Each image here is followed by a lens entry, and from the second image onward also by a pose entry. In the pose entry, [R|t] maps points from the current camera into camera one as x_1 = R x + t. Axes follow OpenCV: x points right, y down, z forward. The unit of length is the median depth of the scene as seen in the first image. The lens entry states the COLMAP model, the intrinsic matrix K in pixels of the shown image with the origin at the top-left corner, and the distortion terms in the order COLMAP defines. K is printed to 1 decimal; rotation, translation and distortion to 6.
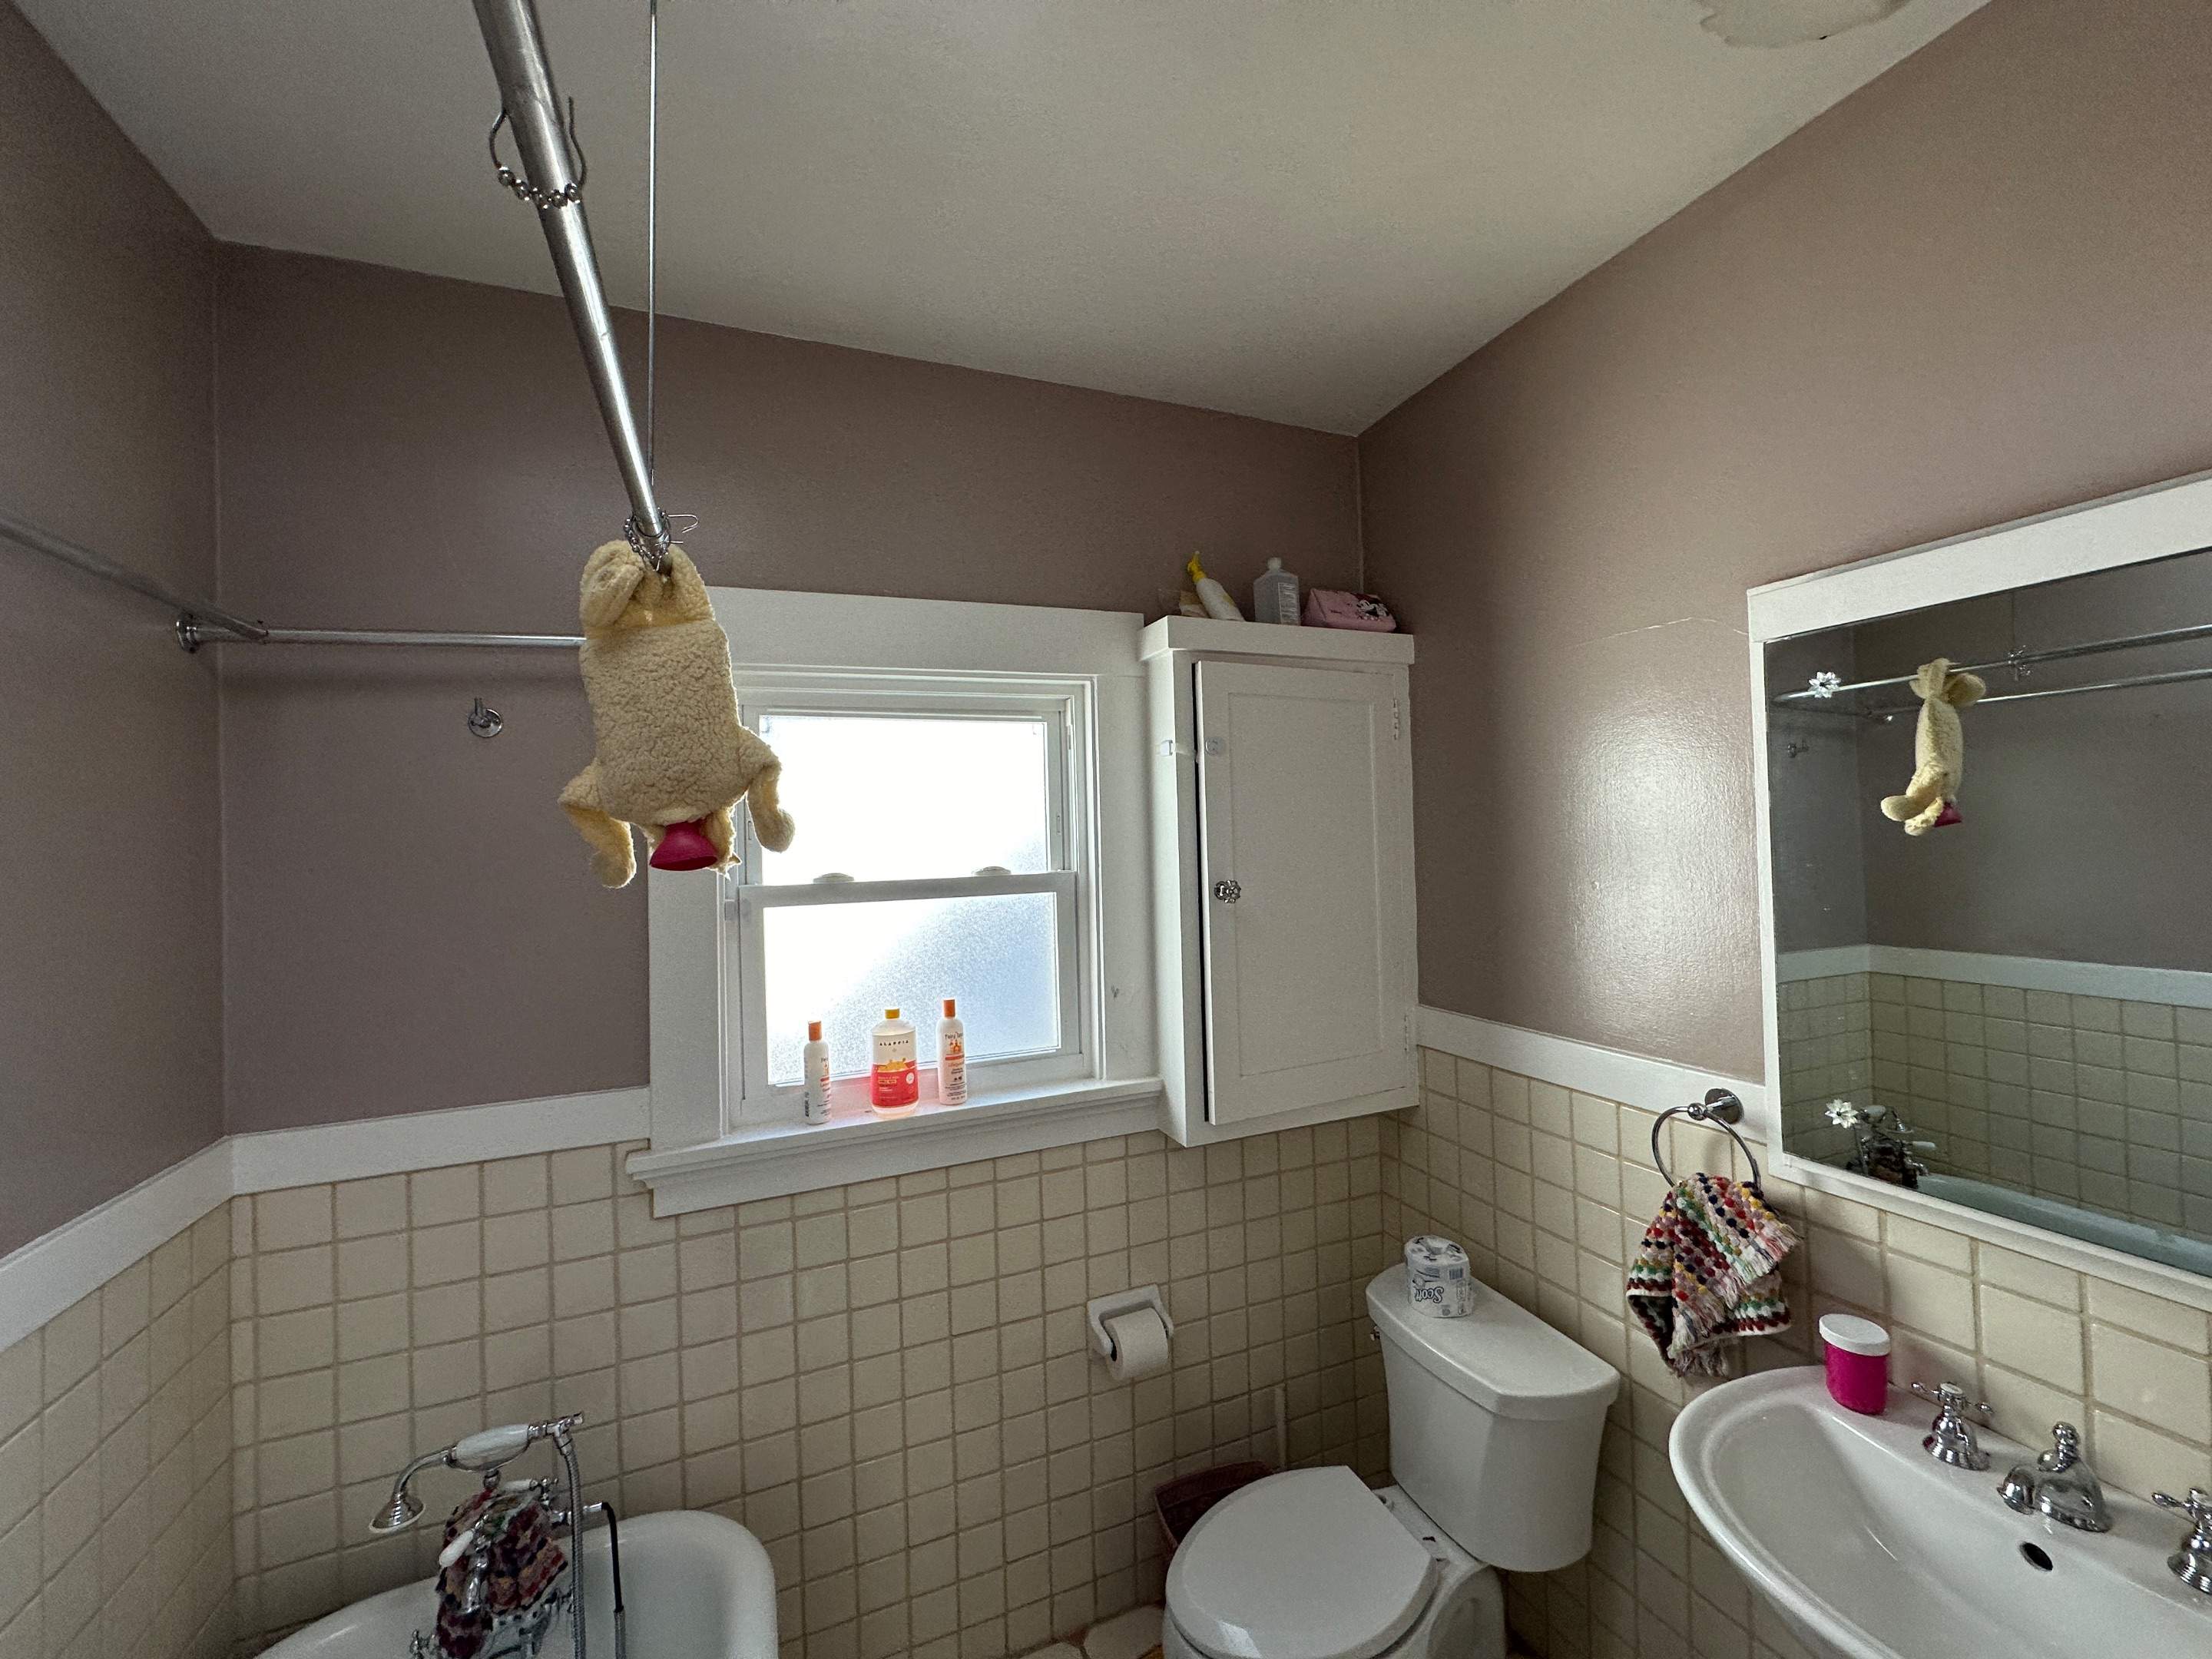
lens RADIAL K [[881.3, 0, 1106.8], [0, 881.3, 830.3], [0, 0, 1]] dist [-0.002711, -0.000460]
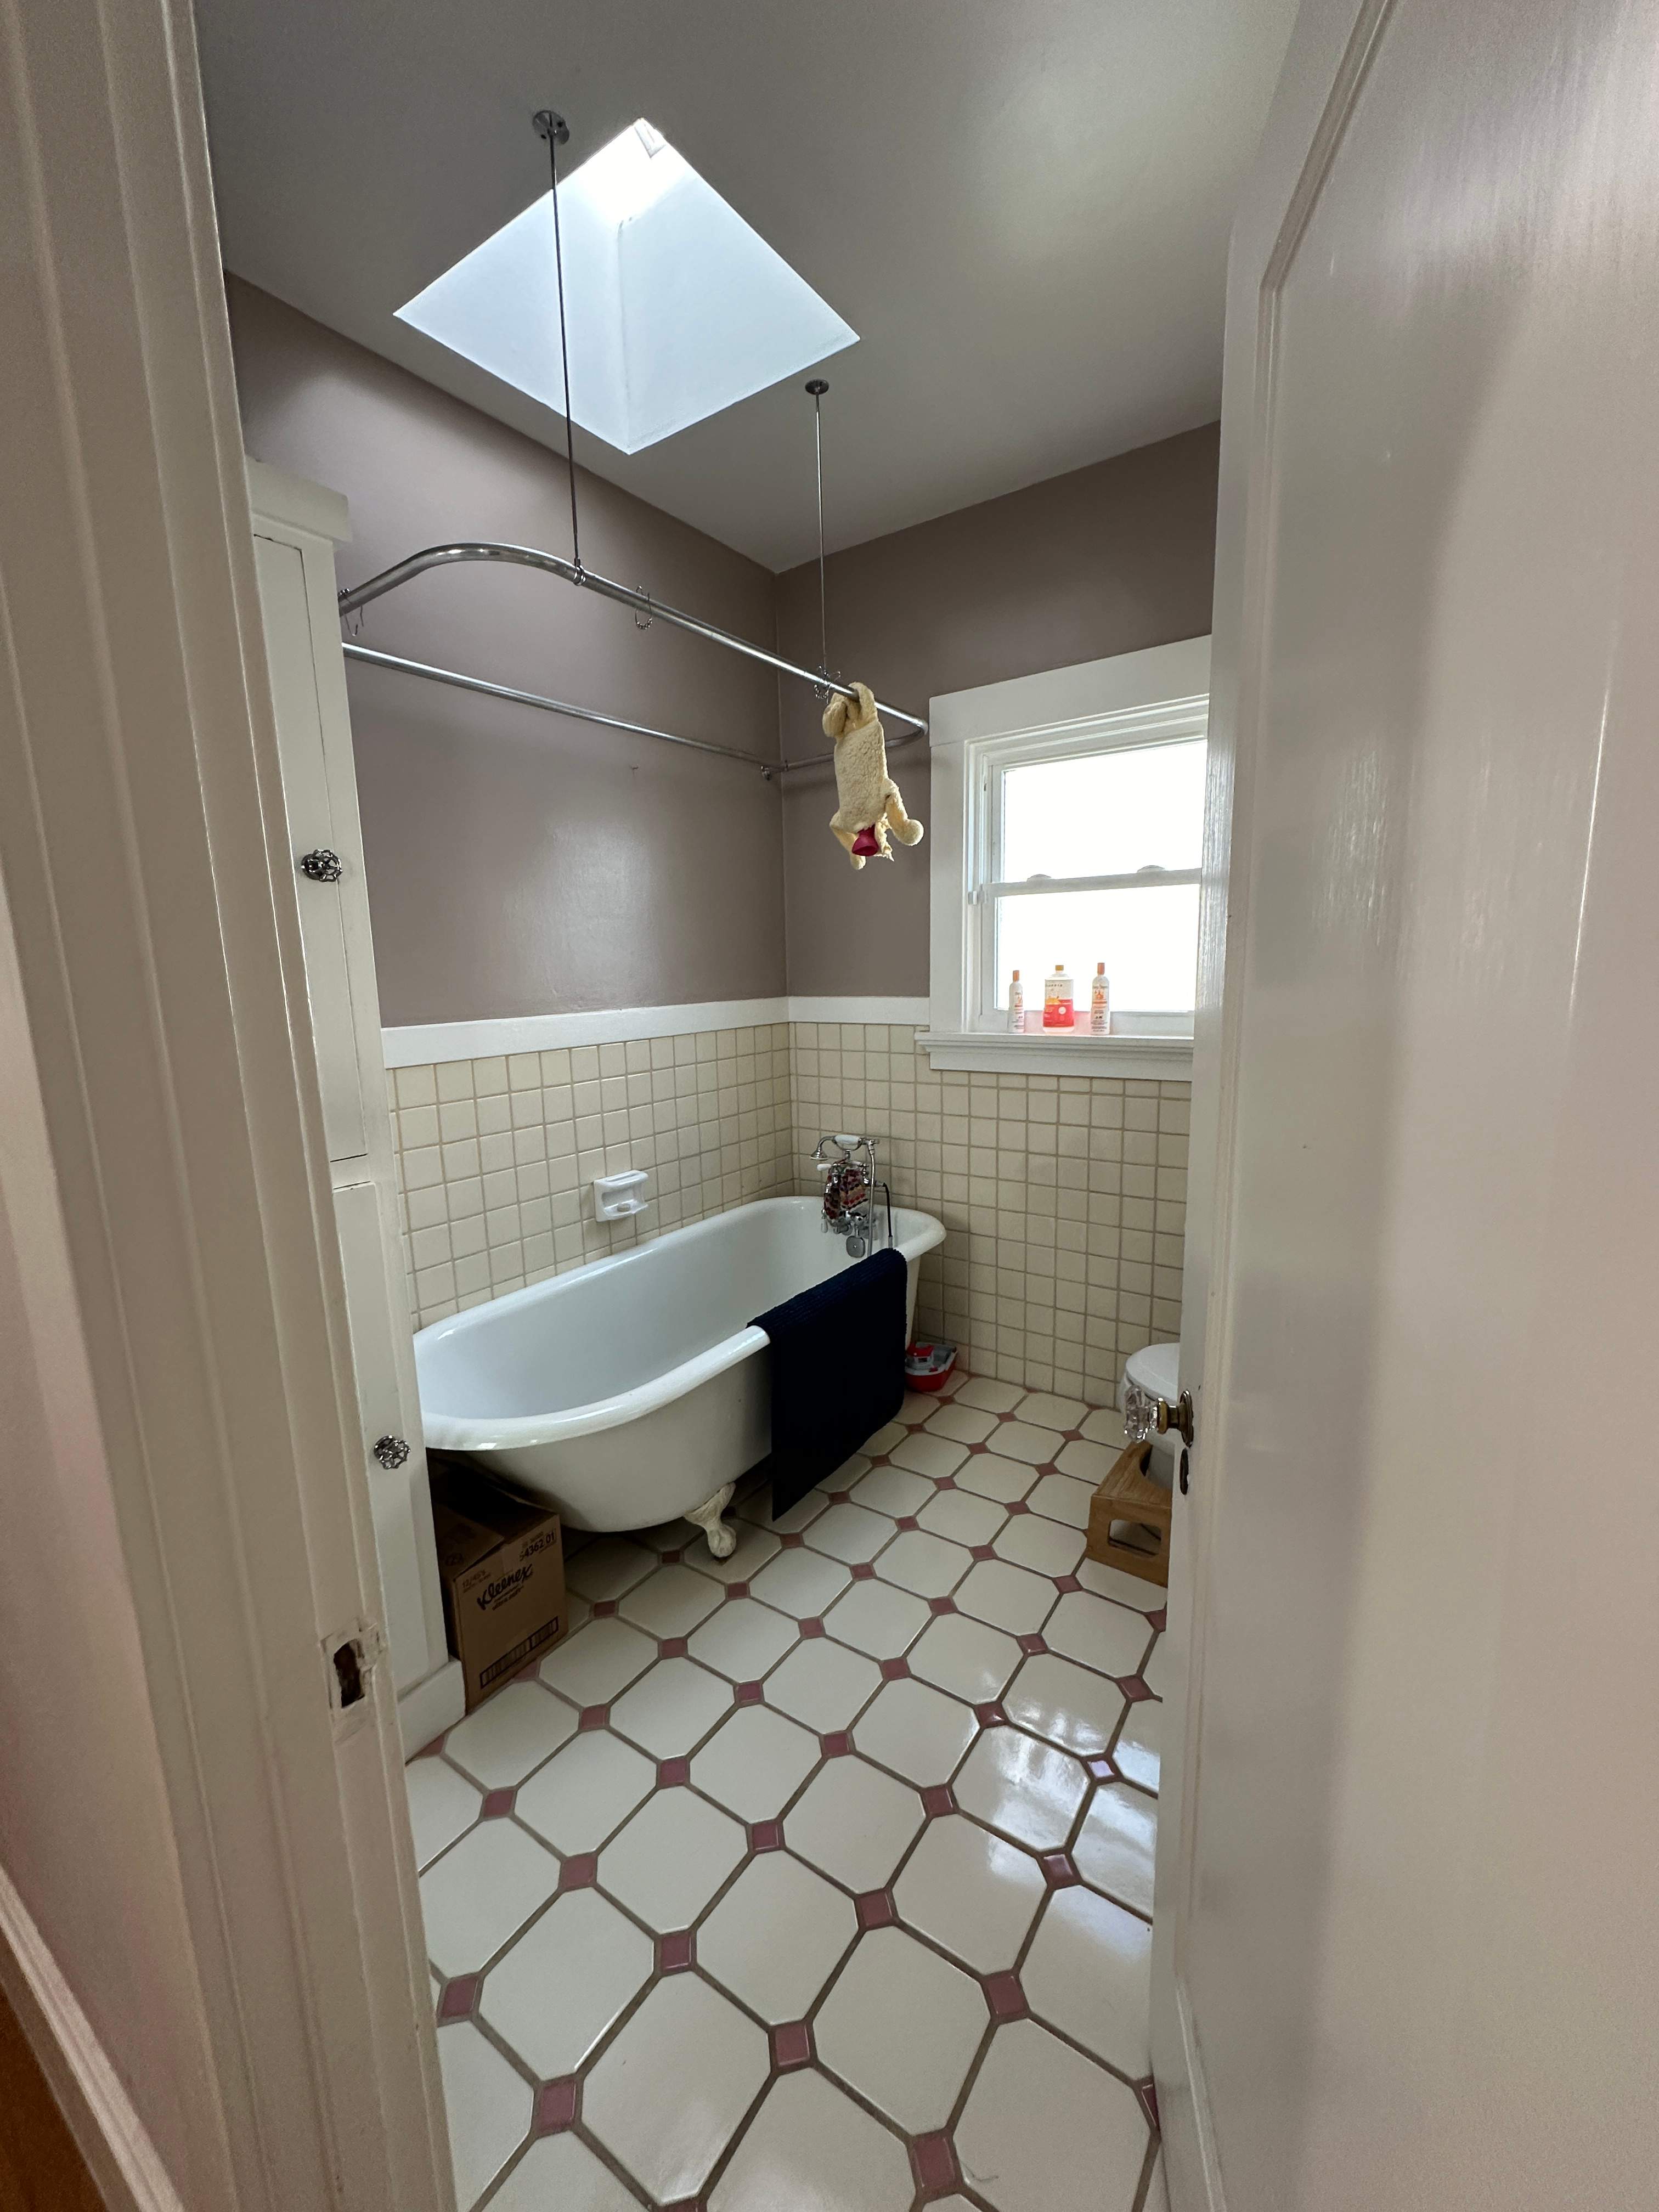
lens RADIAL K [[888.0, 0, 824.8], [0, 888.0, 1108.9], [0, 0, 1]] dist [-0.002659, -0.000166]
pose [[0.541669, 0.157758, -0.825656, 0.834806], [0.015924, 0.980129, 0.197720, 0.142072], [0.840441, -0.120247, 0.528393, -0.157568]]
